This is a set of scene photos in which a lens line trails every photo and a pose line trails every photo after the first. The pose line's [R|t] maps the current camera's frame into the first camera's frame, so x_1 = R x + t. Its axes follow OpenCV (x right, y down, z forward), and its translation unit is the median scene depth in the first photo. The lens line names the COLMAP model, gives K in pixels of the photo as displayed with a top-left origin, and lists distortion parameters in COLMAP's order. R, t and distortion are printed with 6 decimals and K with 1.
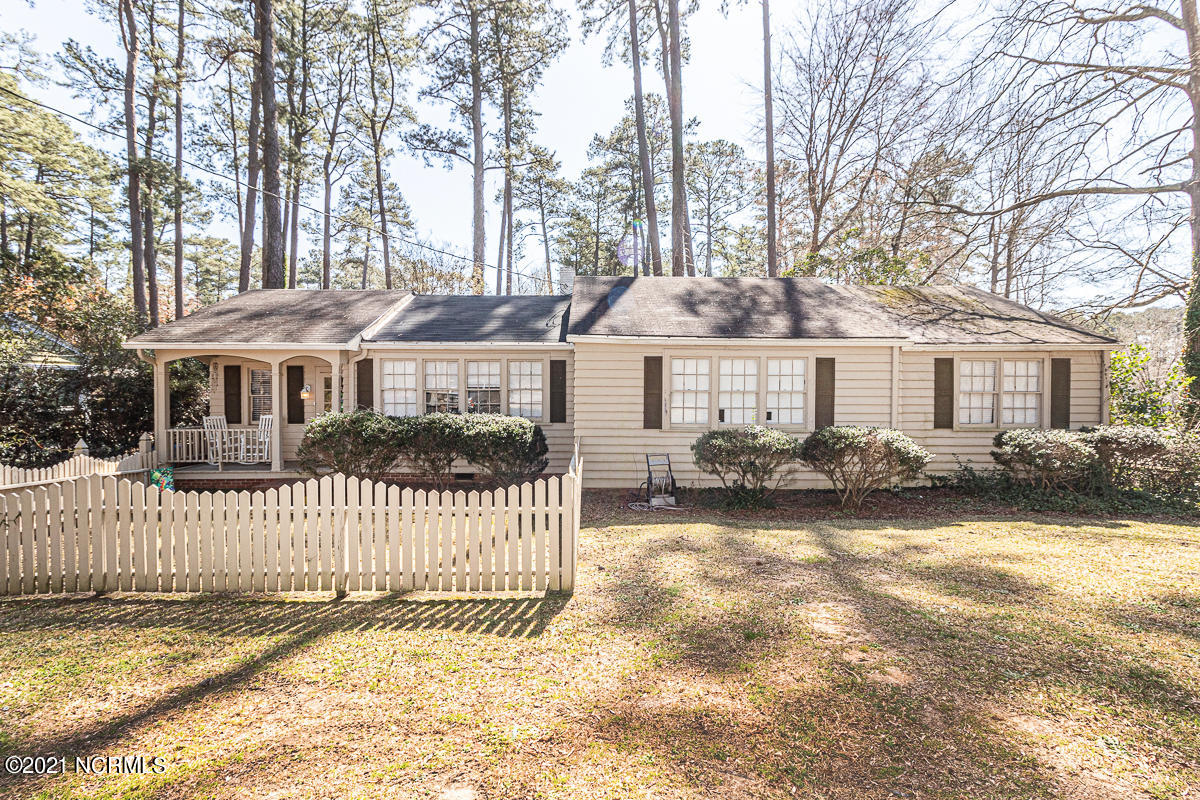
lens RADIAL K [[553.4, 0, 597.5], [0, 553.4, 395.1], [0, 0, 1]] dist [-0.002461, -0.000481]
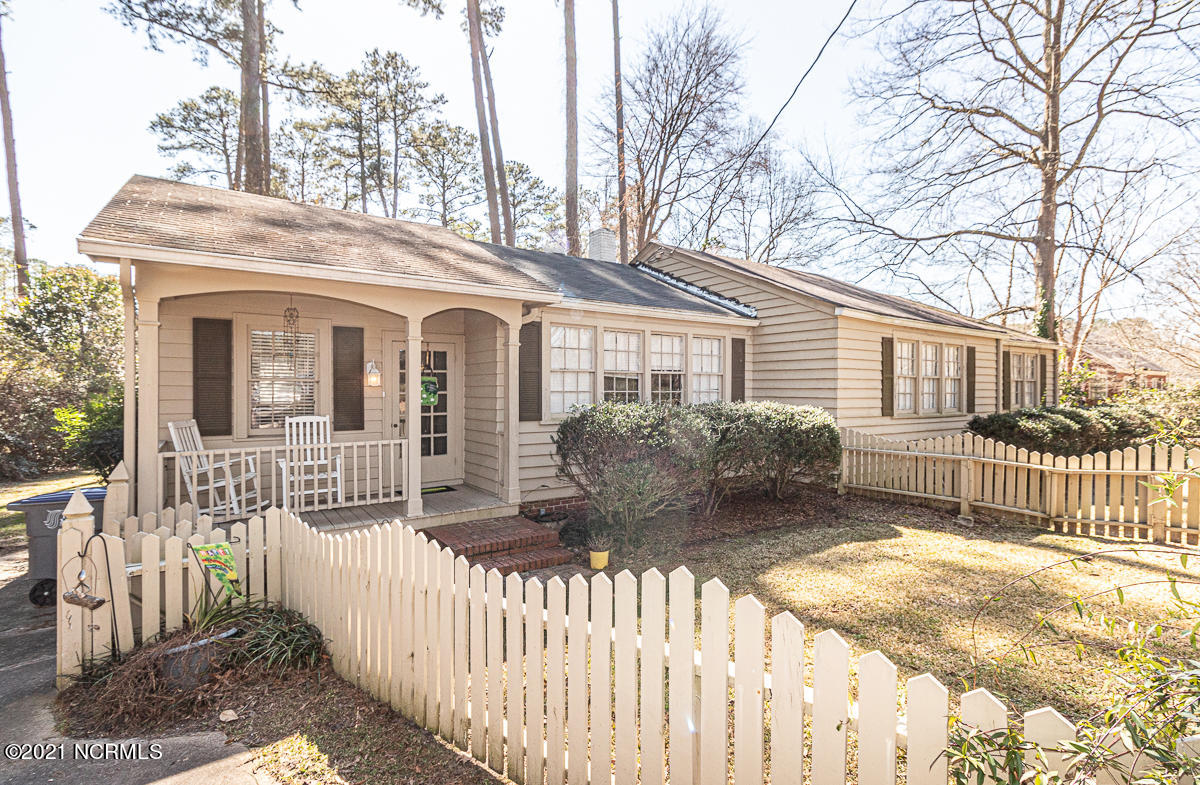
lens RADIAL K [[555.7, 0, 600.0], [0, 555.7, 392.5], [0, 0, 1]] dist [0.001242, 0.000057]
pose [[0.828215, -0.005412, 0.560384, -0.261005], [0.008105, 0.999964, -0.002320, 0.006655], [-0.560351, 0.006464, 0.828230, 0.158525]]
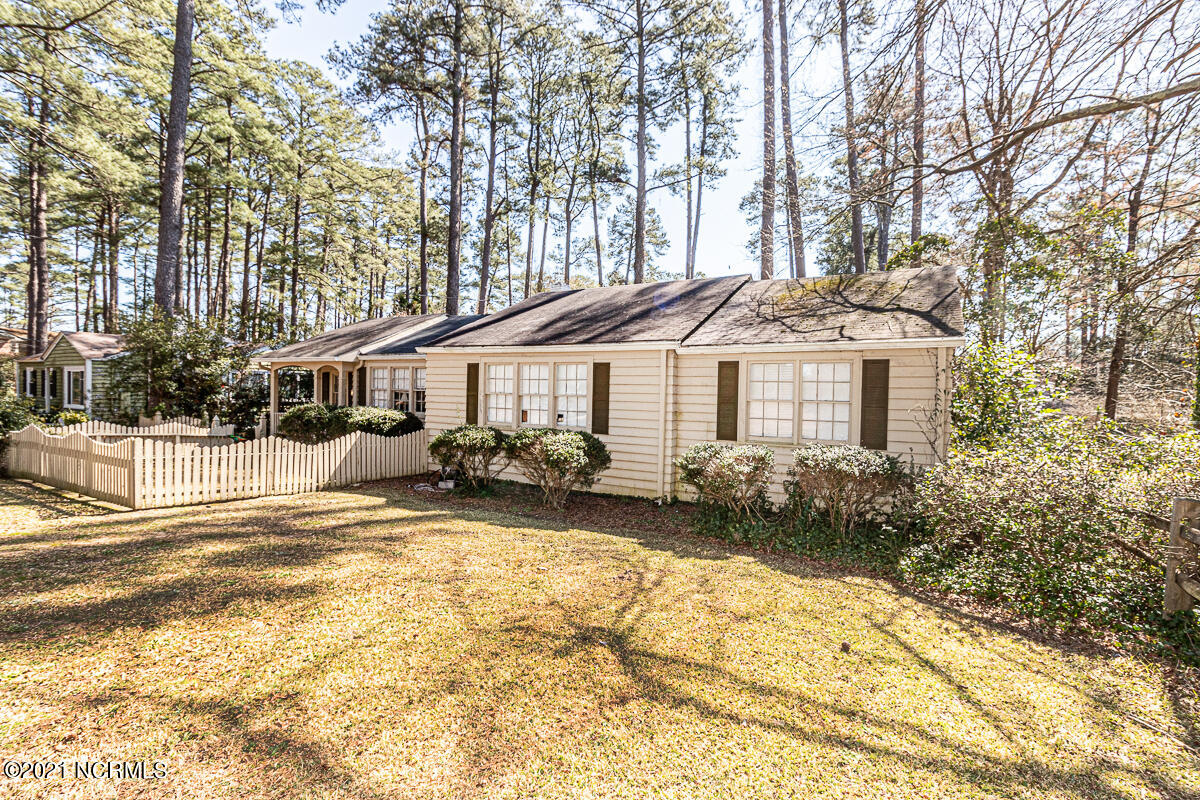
lens RADIAL K [[553.4, 0, 597.5], [0, 553.4, 395.1], [0, 0, 1]] dist [-0.002461, -0.000481]
pose [[0.851600, 0.018578, -0.523862, 0.304506], [-0.026320, 0.999627, -0.007336, 0.000009], [0.523530, 0.020036, 0.851771, 0.044118]]
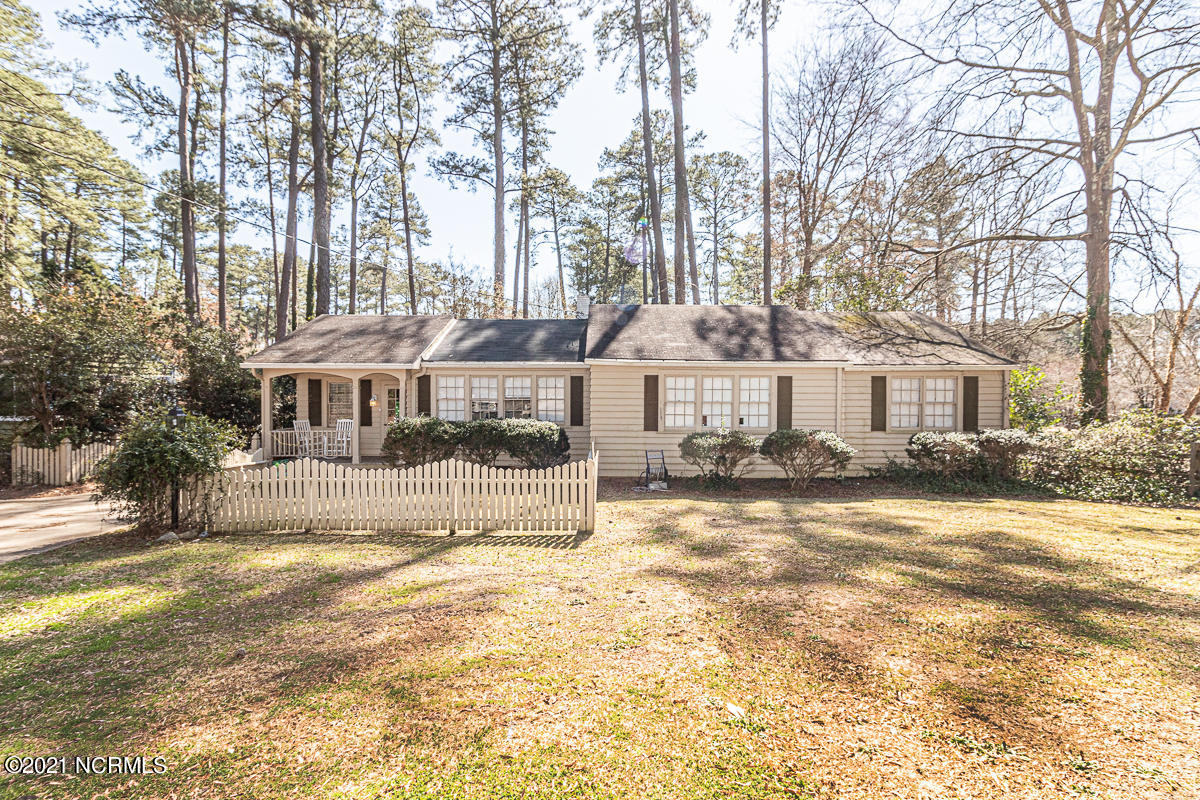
lens RADIAL K [[555.8, 0, 602.4], [0, 555.8, 393.1], [0, 0, 1]] dist [0.001413, 0.000338]
pose [[0.999953, 0.000952, -0.009693, -0.000418], [-0.000994, 0.999990, -0.004287, -0.007082], [0.009688, 0.004297, 0.999944, -0.097997]]
